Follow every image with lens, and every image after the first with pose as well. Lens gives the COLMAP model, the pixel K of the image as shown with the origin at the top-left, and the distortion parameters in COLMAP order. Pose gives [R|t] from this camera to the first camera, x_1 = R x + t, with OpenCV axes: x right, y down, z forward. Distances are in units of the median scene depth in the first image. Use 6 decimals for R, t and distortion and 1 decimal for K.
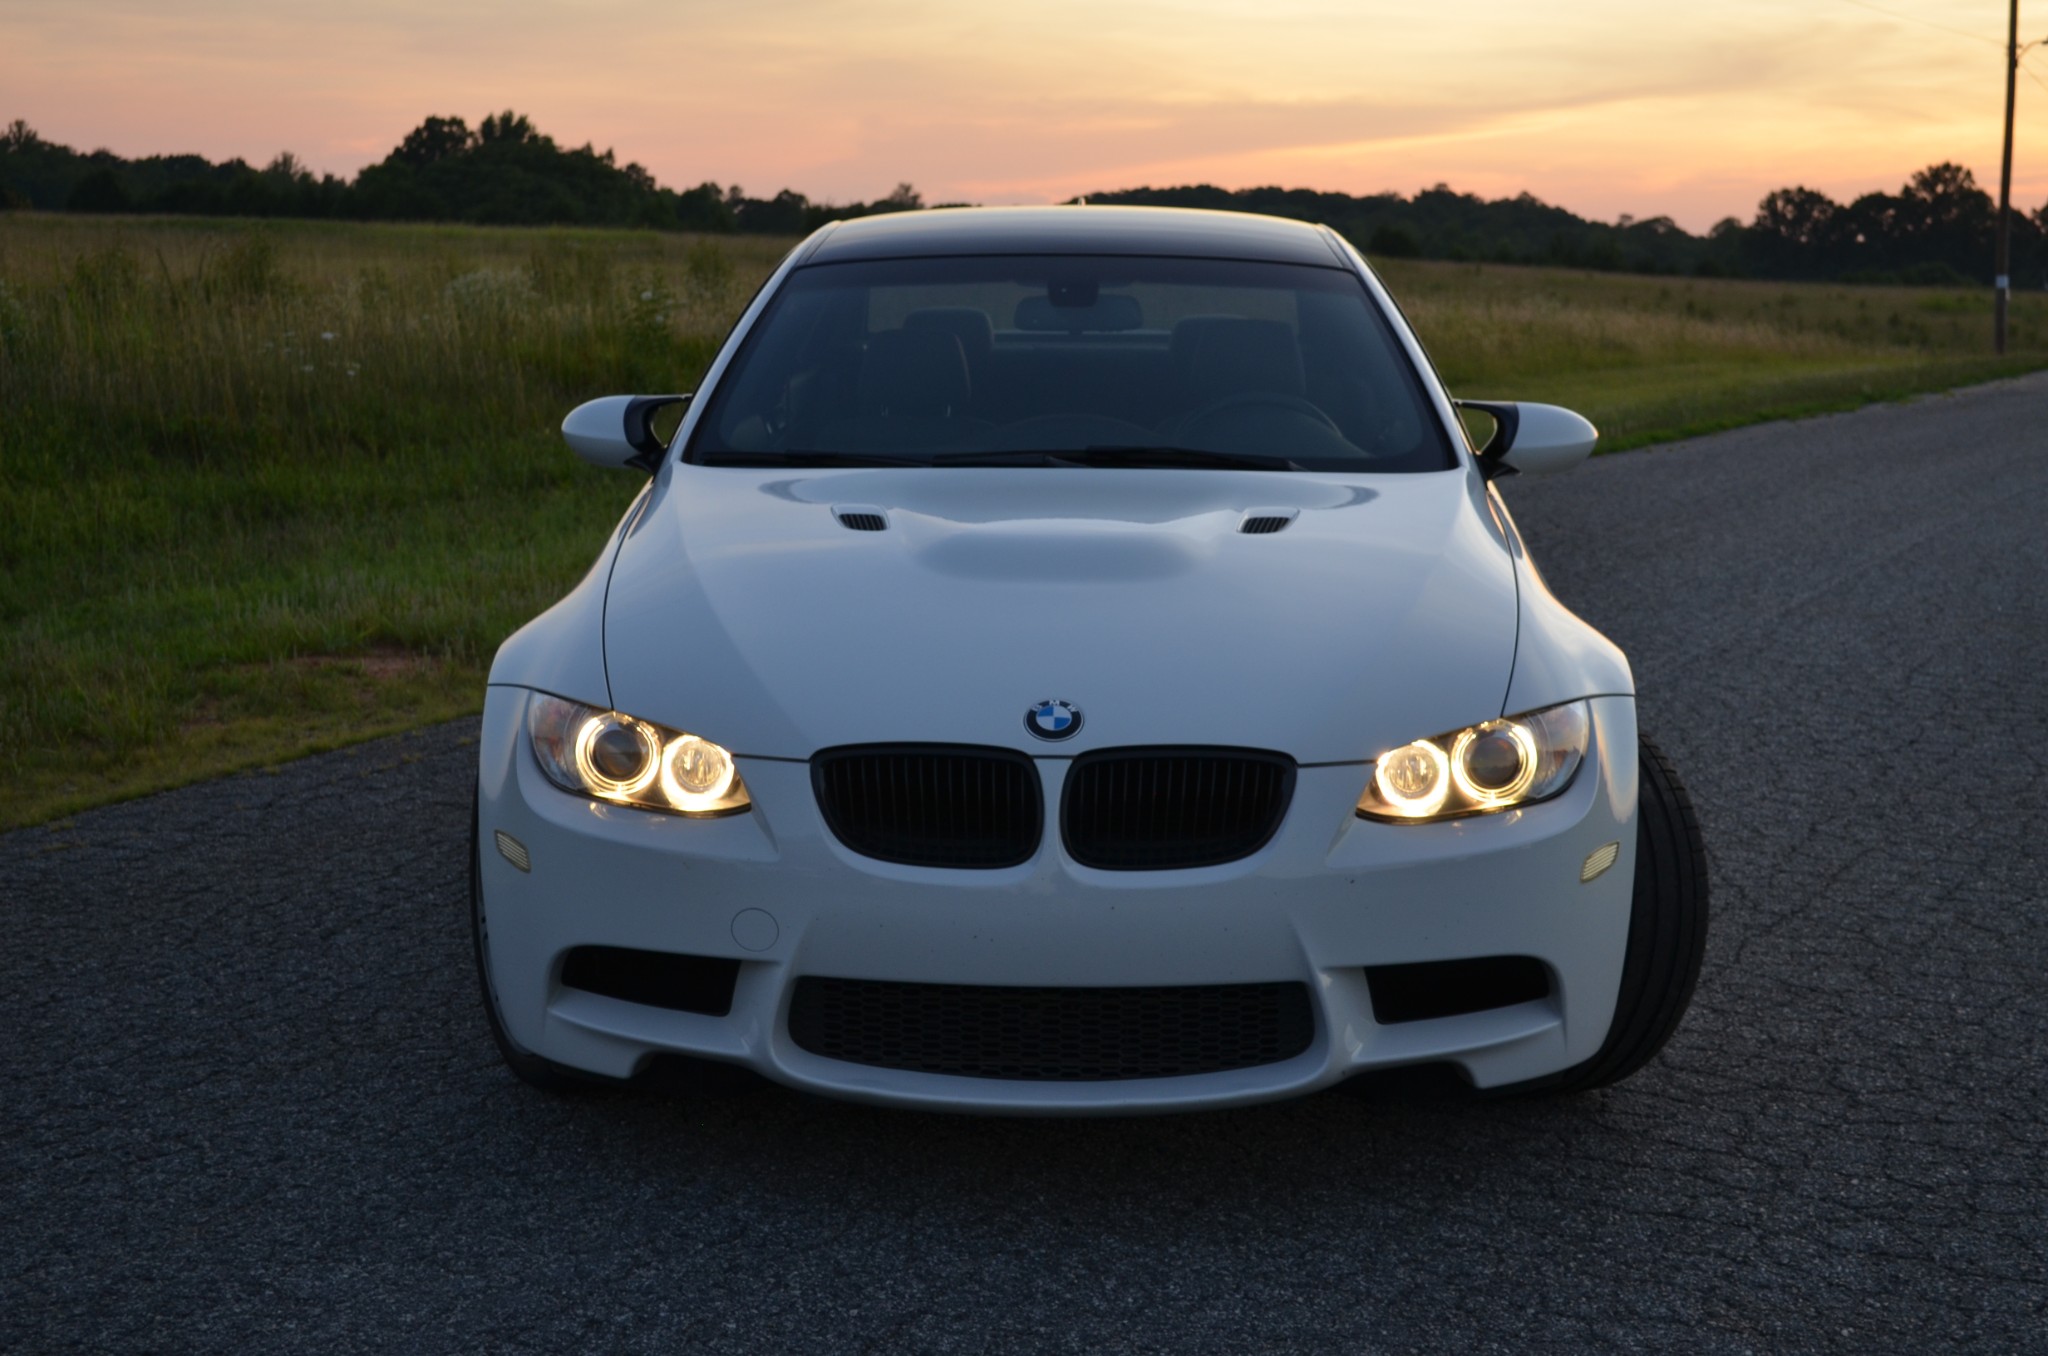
lens RADIAL K [[3128.2, 0, 1081.8], [0, 3128.2, 694.7], [0, 0, 1]] dist [-0.007309, 0.000000]
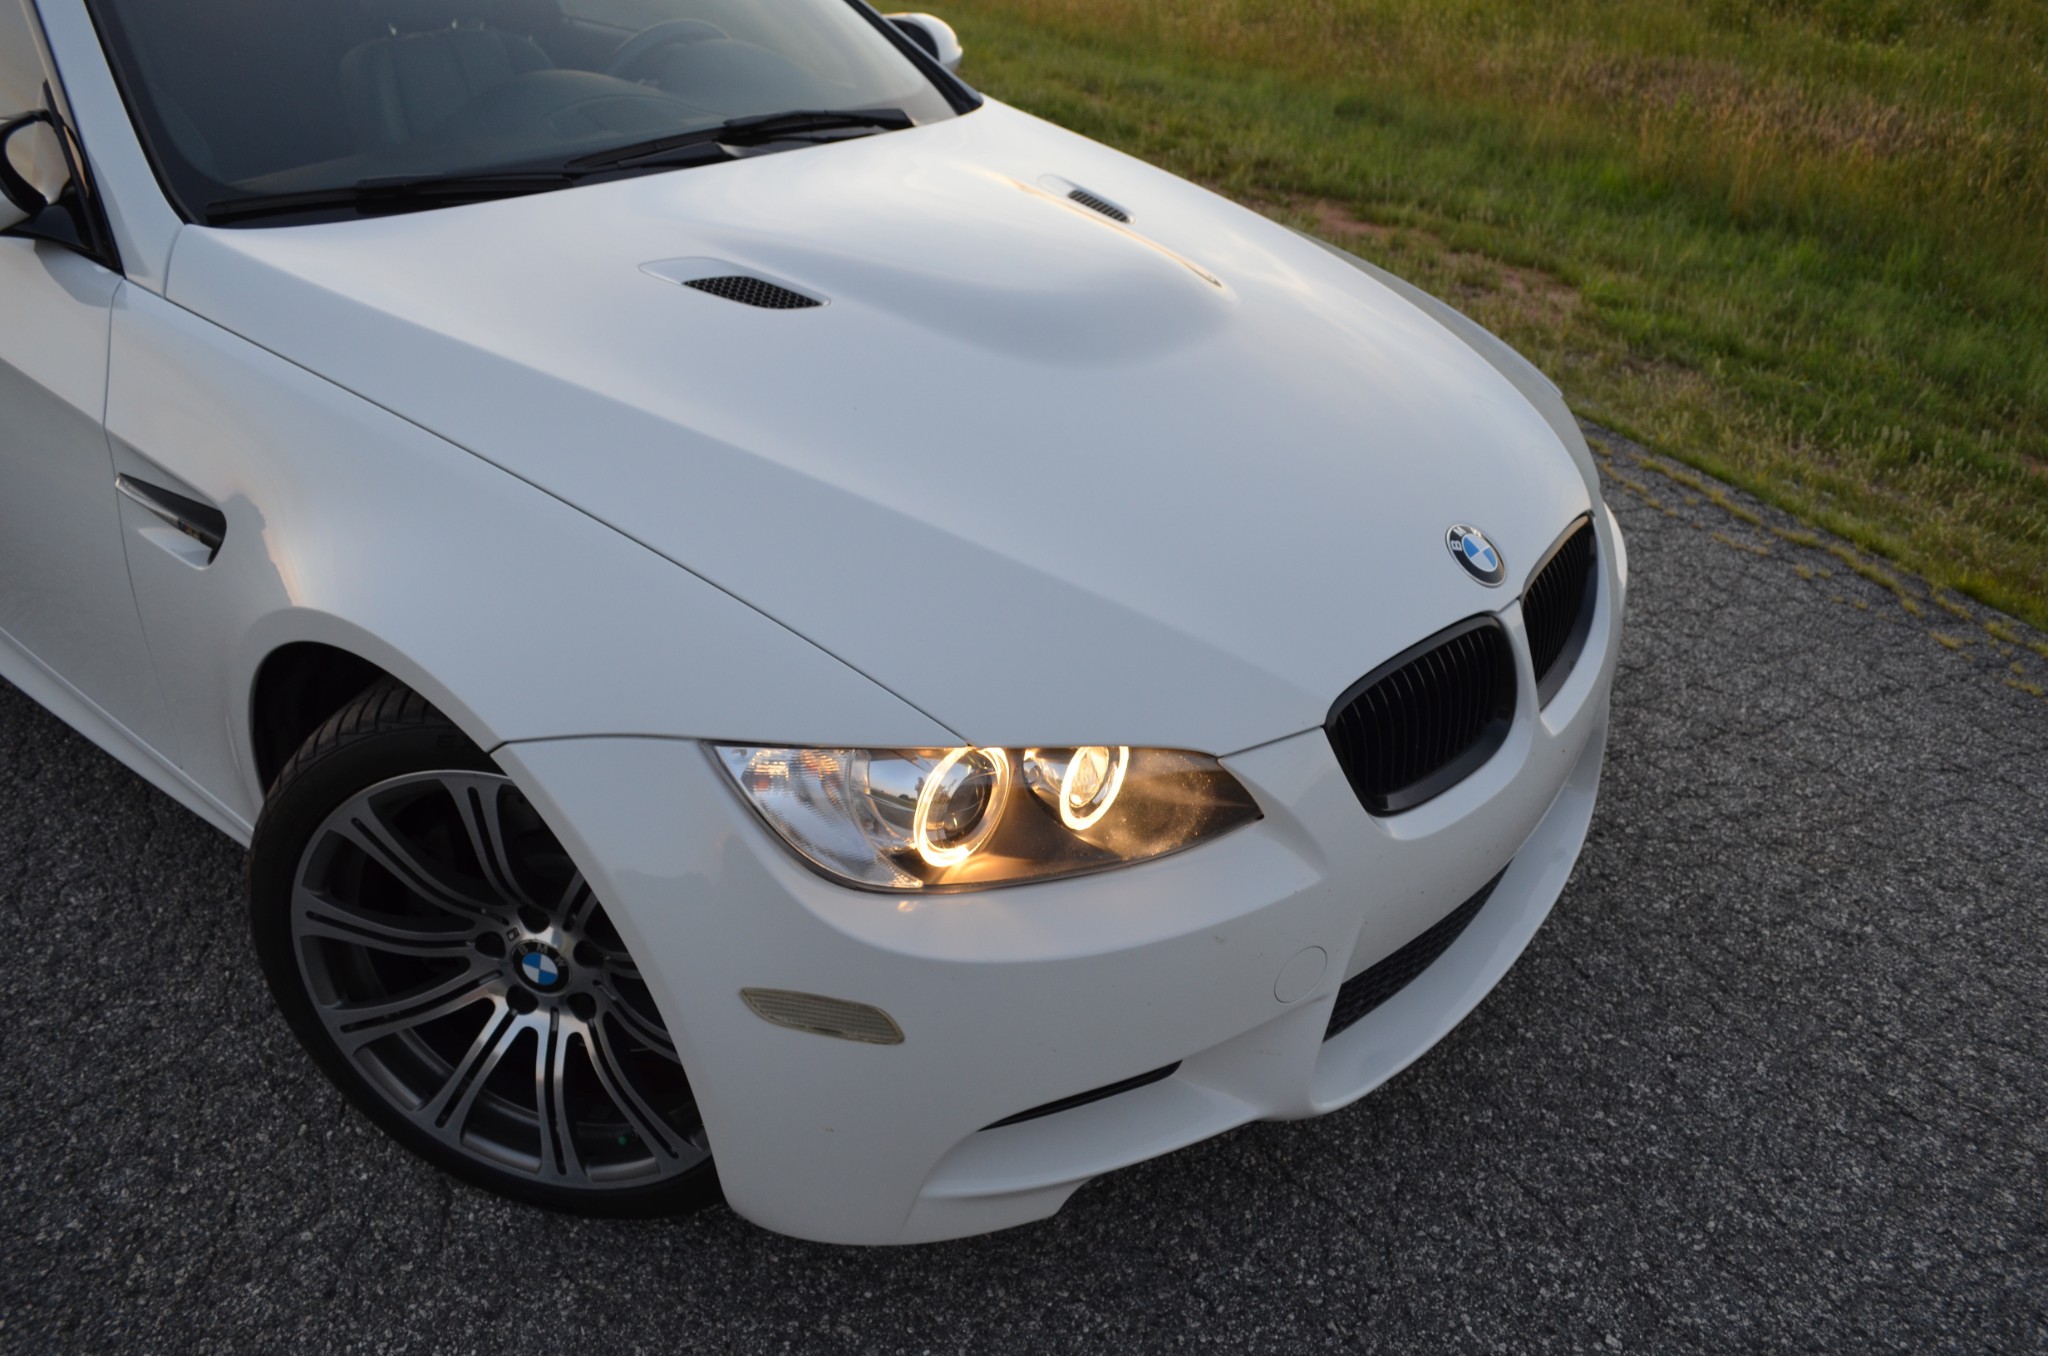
lens RADIAL K [[1607.6, 0, 1078.2], [0, 1607.6, 698.7], [0, 0, 1]] dist [-0.081395, 0.015785]
pose [[0.605178, -0.374861, 0.702310, -0.259011], [0.088336, 0.908371, 0.408728, -0.093615], [-0.791174, -0.185314, 0.582840, 0.602941]]
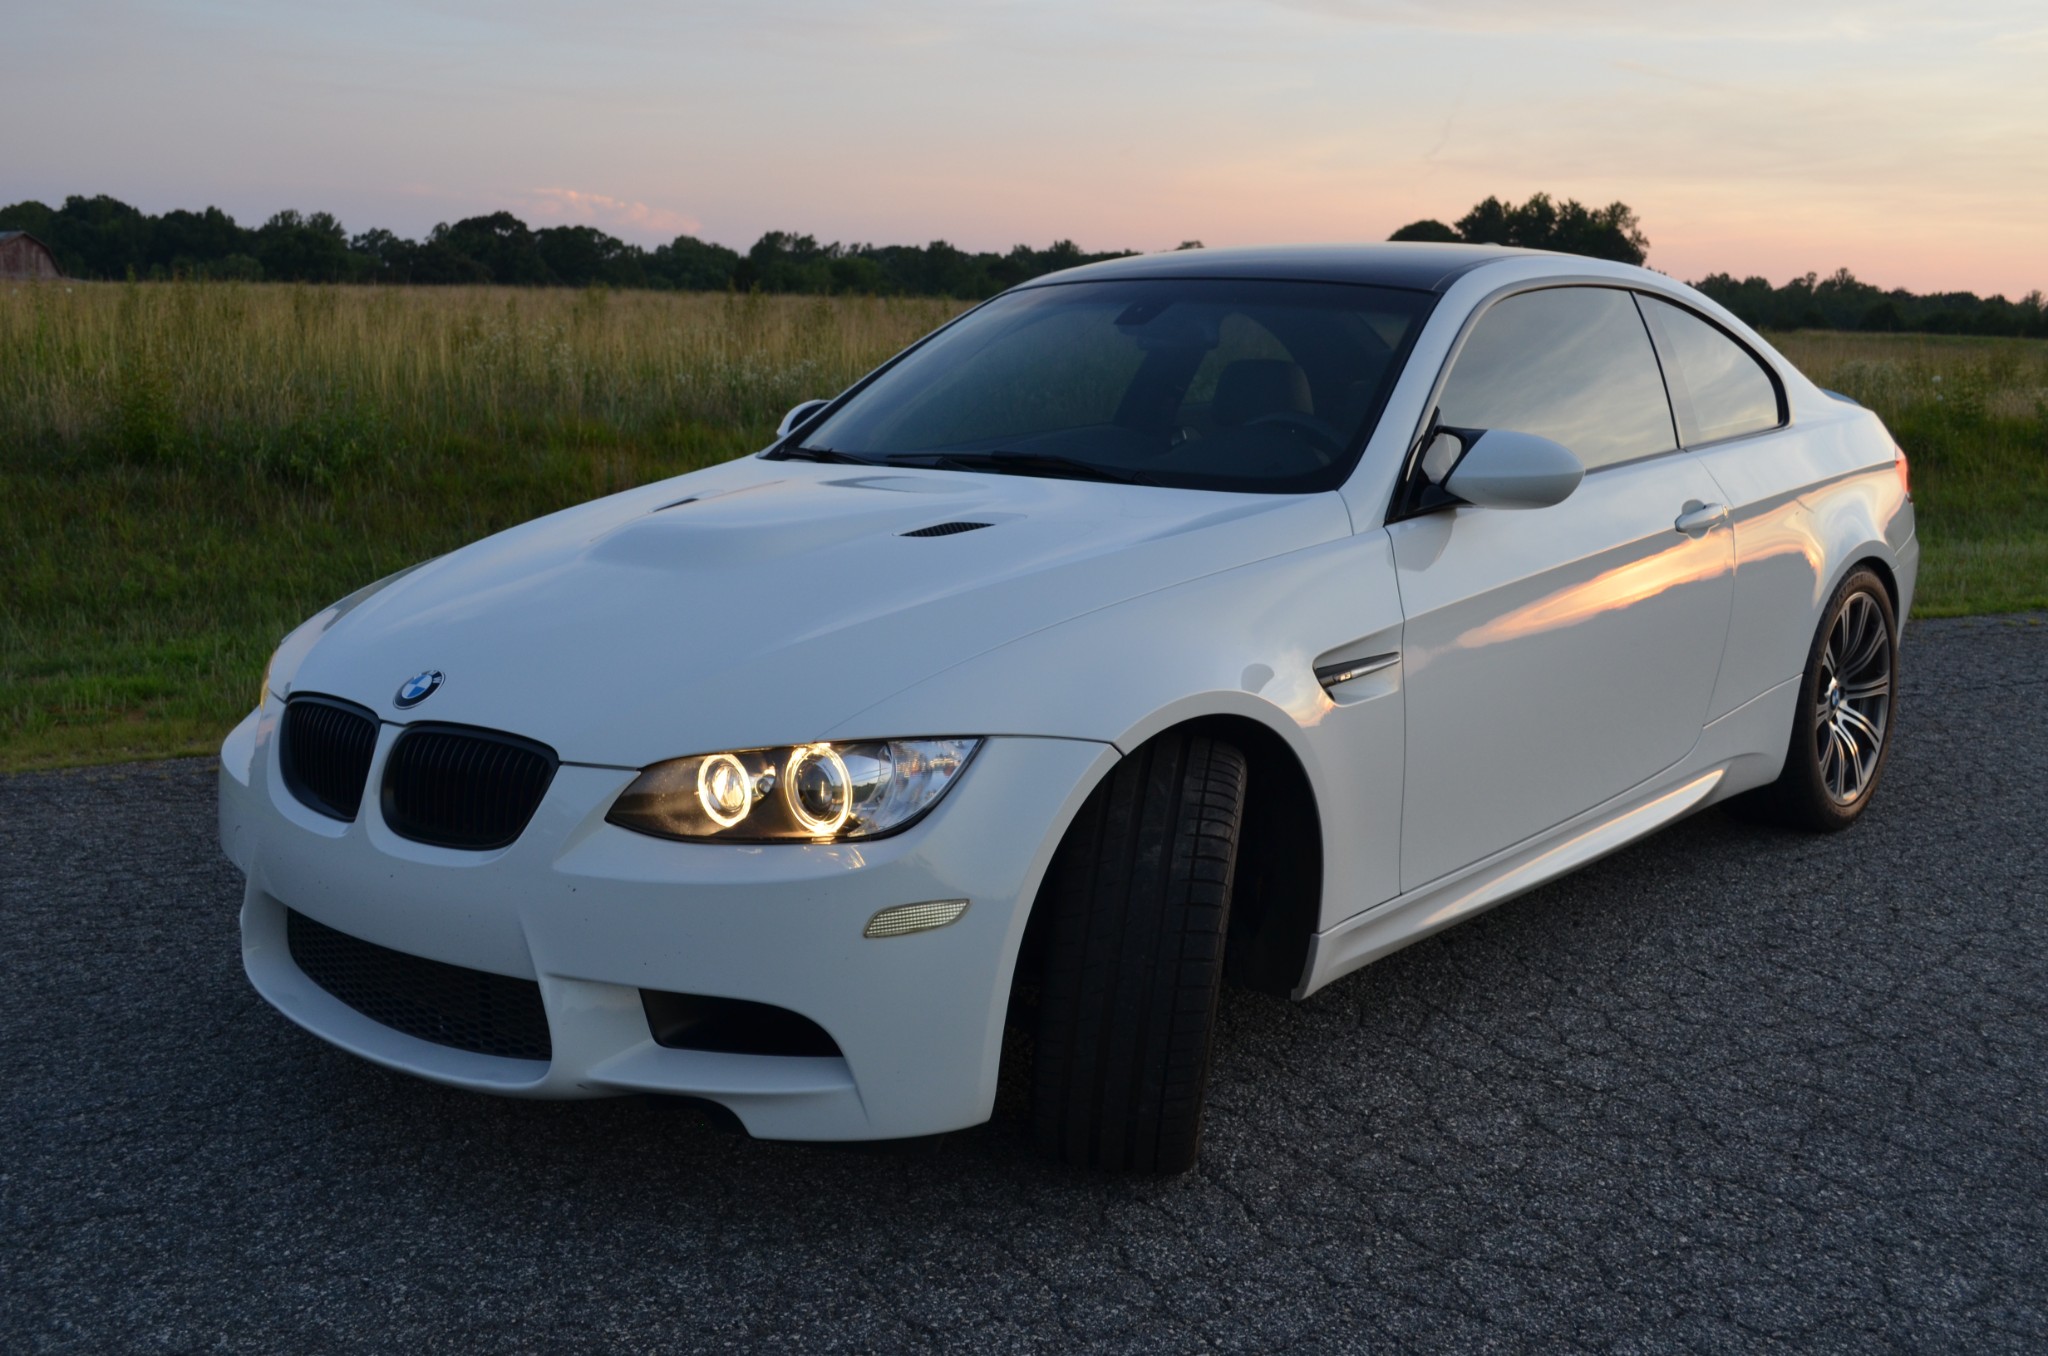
lens RADIAL K [[2056.2, 0, 1026.8], [0, 2056.2, 685.9], [0, 0, 1]] dist [-0.054583, 0.000000]
pose [[0.759189, 0.109822, -0.641538, 0.418121], [-0.097758, 0.993721, 0.054425, -0.035404], [0.643487, 0.021396, 0.765158, 0.435213]]
